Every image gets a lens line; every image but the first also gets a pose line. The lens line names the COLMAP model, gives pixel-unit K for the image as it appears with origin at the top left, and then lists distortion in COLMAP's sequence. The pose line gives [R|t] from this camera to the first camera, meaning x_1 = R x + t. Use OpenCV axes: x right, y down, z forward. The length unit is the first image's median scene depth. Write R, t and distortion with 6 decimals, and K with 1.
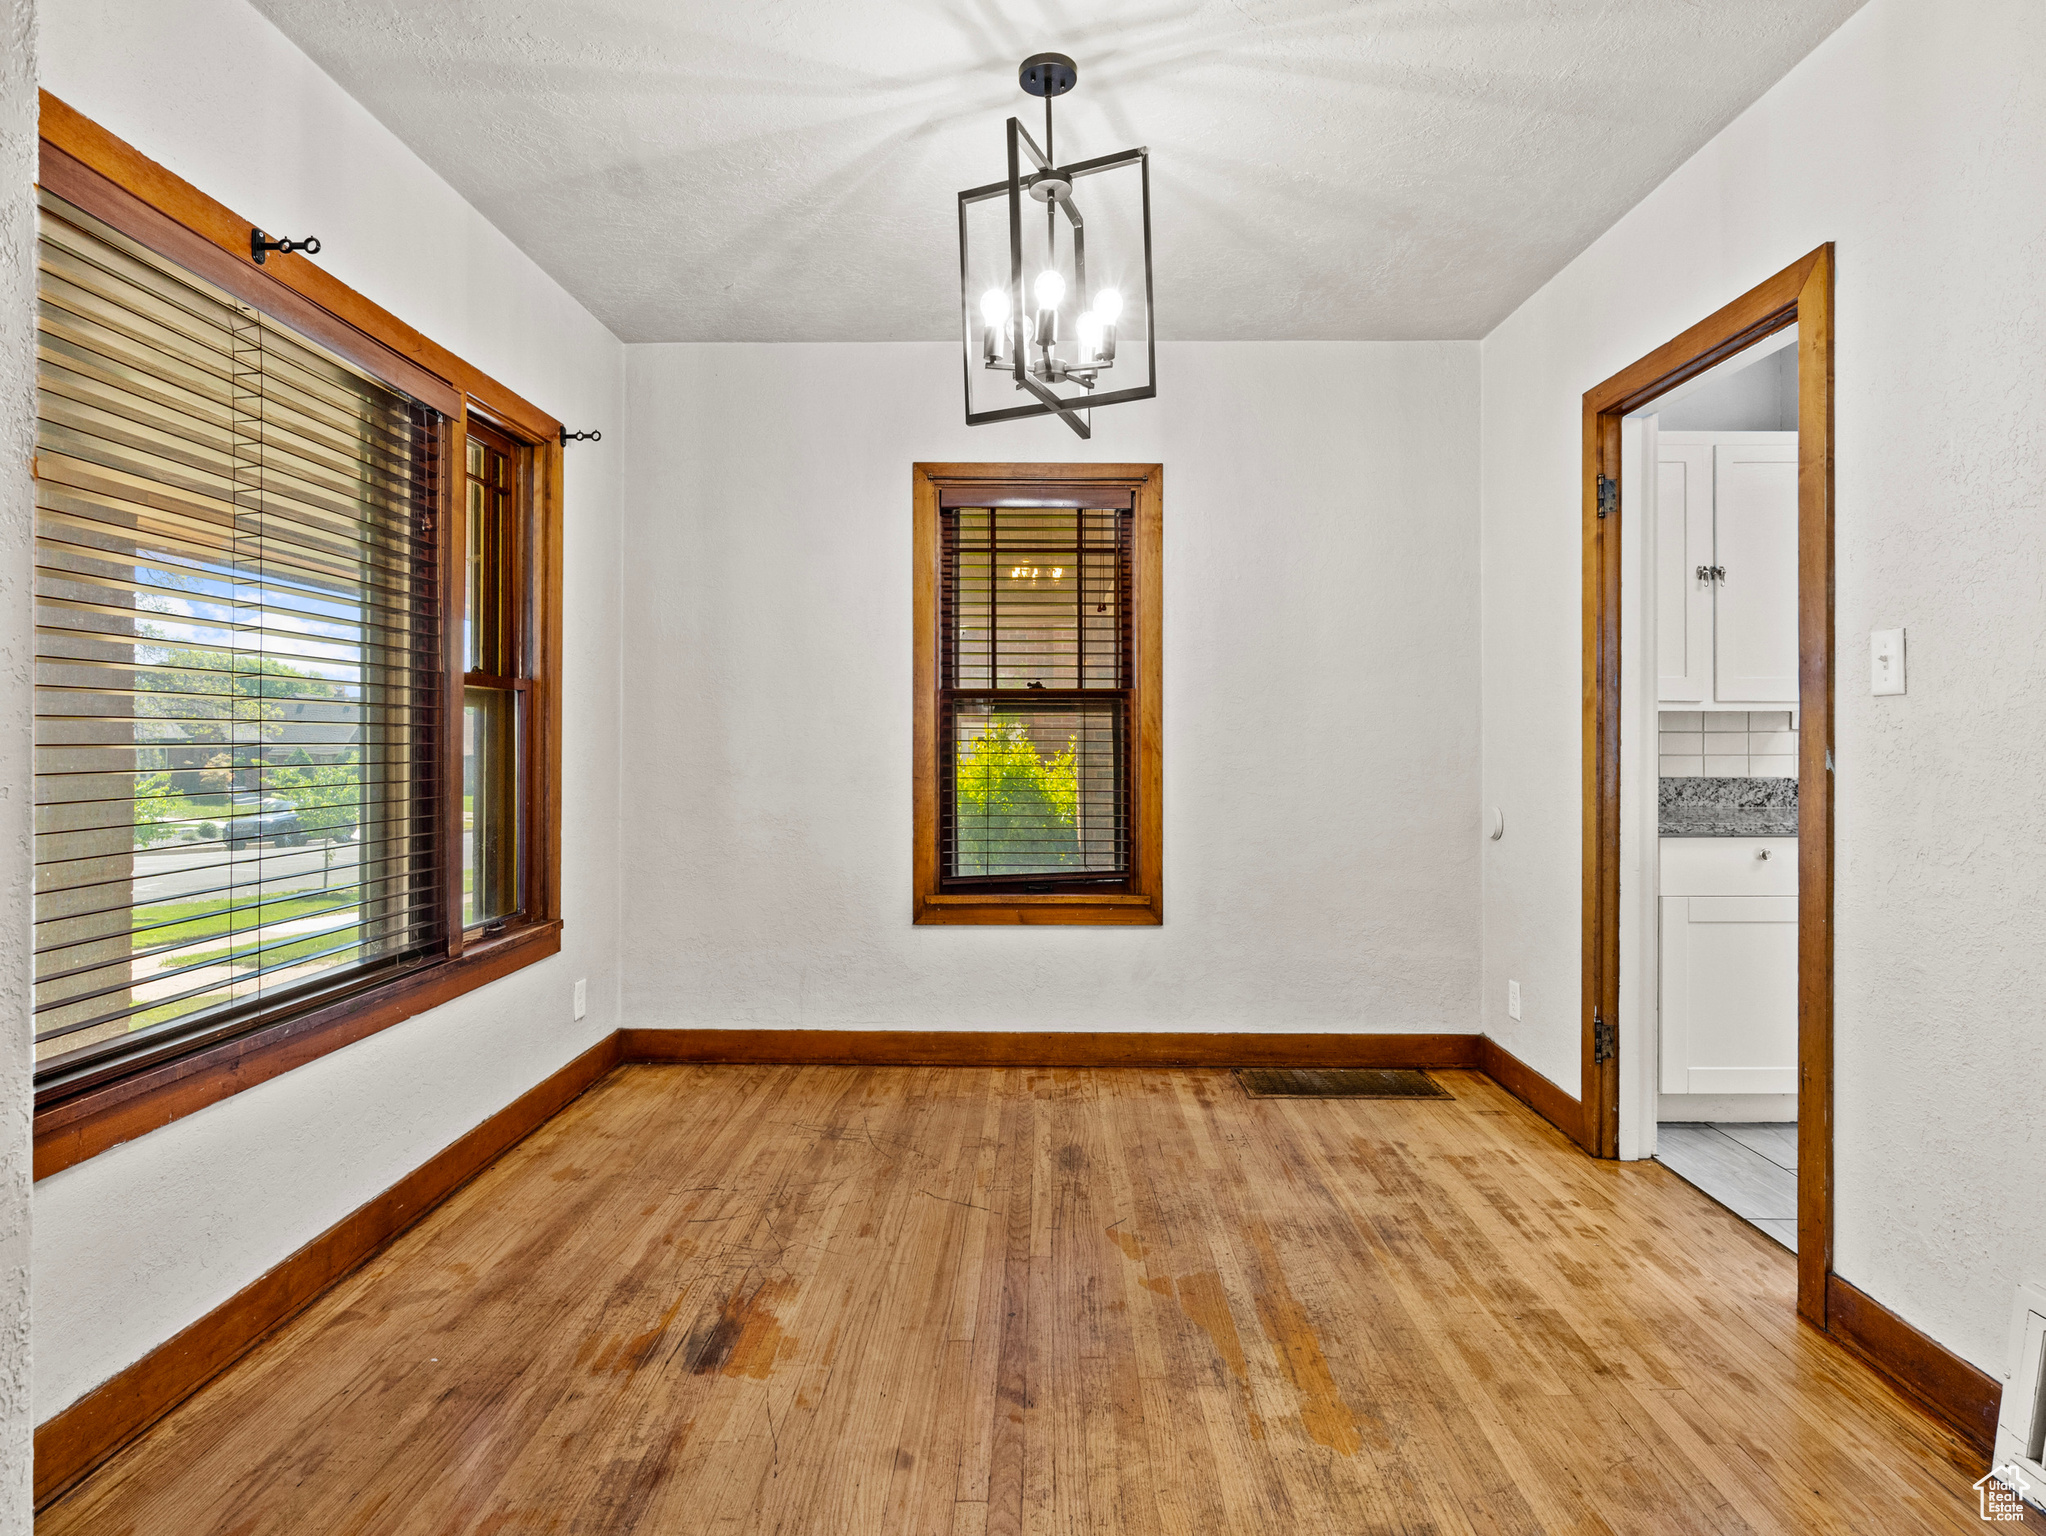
lens RADIAL K [[1071.1, 0, 1024.9], [0, 1071.1, 741.9], [0, 0, 1]] dist [-0.002345, -0.000246]
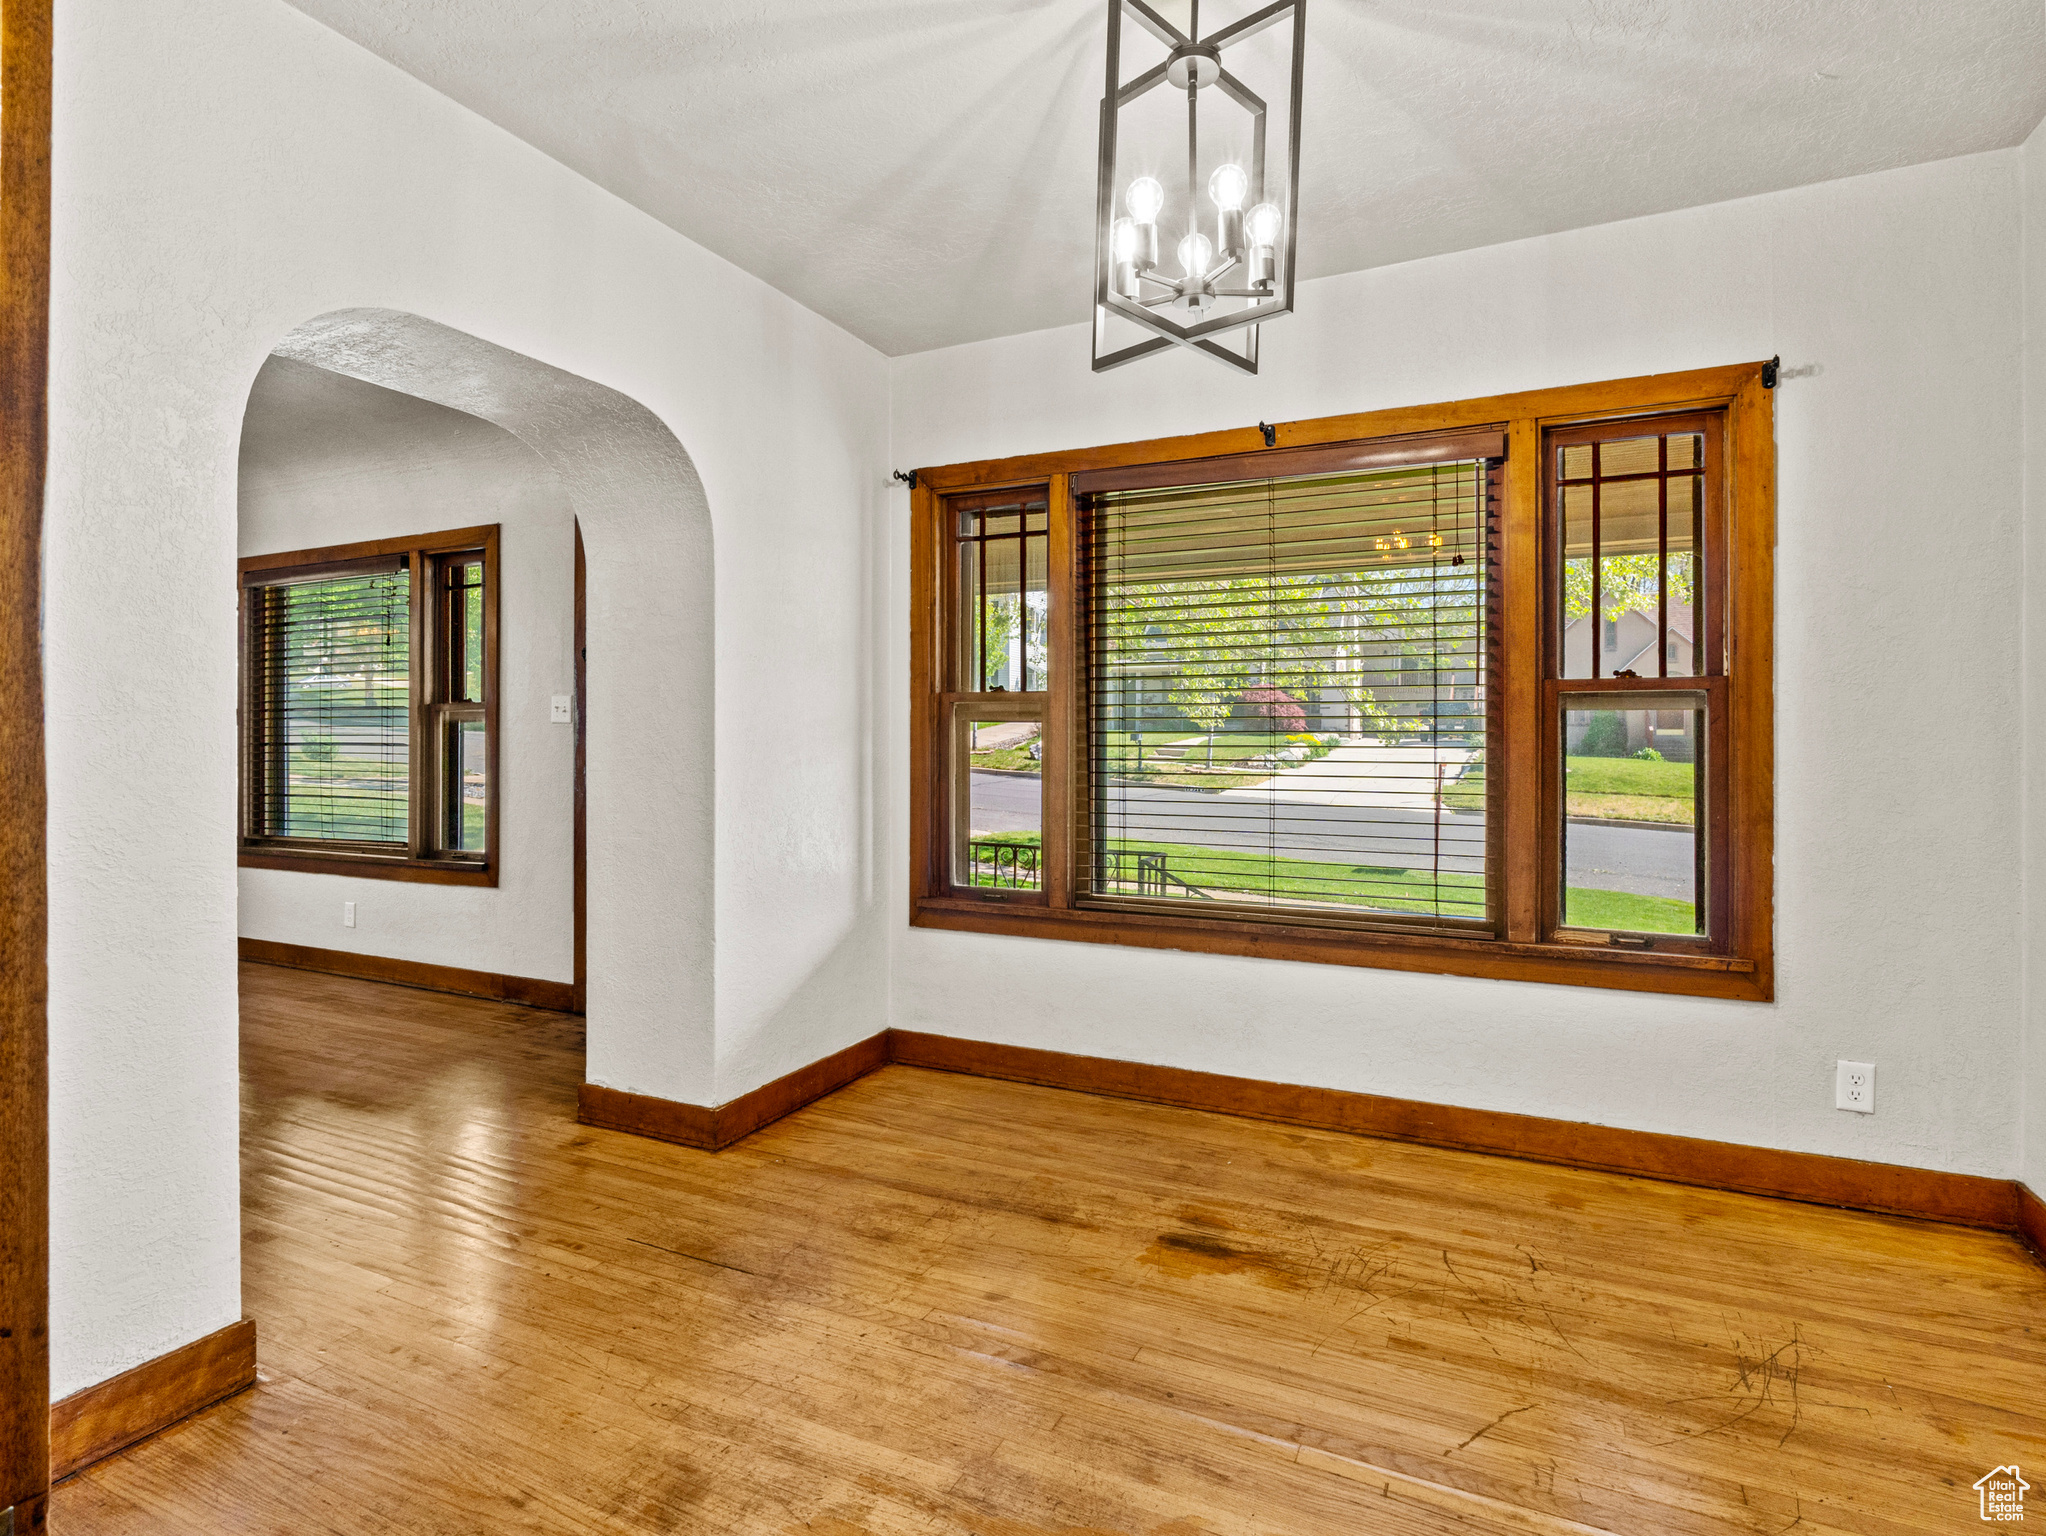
lens RADIAL K [[1071.1, 0, 1024.9], [0, 1071.1, 741.9], [0, 0, 1]] dist [-0.002345, -0.000246]
pose [[-0.423726, -0.002664, -0.905787, 0.831128], [-0.005832, 0.999983, -0.000212, -0.001006], [0.905772, 0.005193, -0.423734, 1.253140]]
